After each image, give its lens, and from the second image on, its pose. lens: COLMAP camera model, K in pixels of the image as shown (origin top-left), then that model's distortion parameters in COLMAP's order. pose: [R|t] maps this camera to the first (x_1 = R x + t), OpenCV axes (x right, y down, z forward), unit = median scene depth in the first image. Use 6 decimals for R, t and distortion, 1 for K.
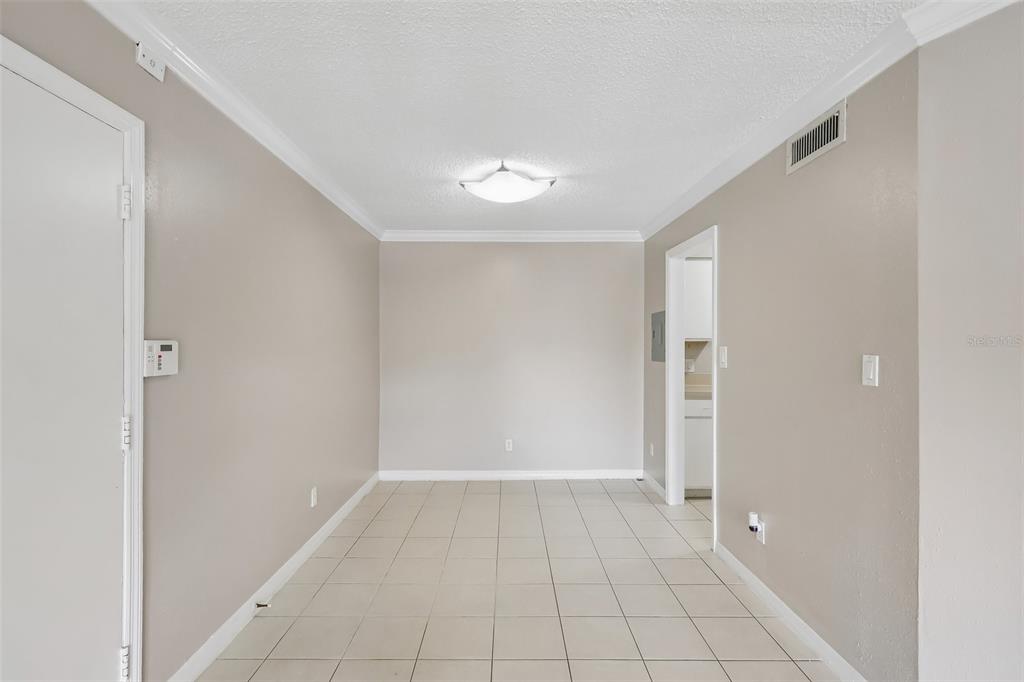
lens RADIAL K [[477.7, 0, 508.6], [0, 477.7, 344.8], [0, 0, 1]] dist [-0.004706, 0.001865]
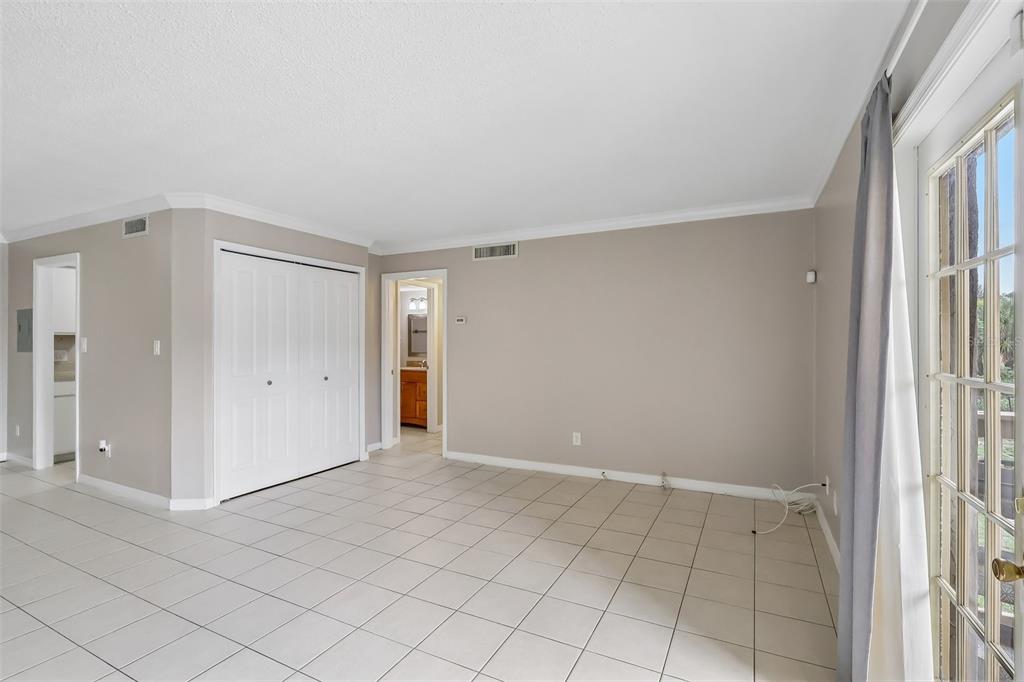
lens RADIAL K [[477.7, 0, 492.1], [0, 477.7, 341.6], [0, 0, 1]] dist [-0.004706, 0.001865]
pose [[0.474430, 0.000384, 0.880293, -0.183891], [0.001970, 0.999997, -0.001499, 0.014894], [-0.880291, 0.002446, 0.474428, -0.604579]]
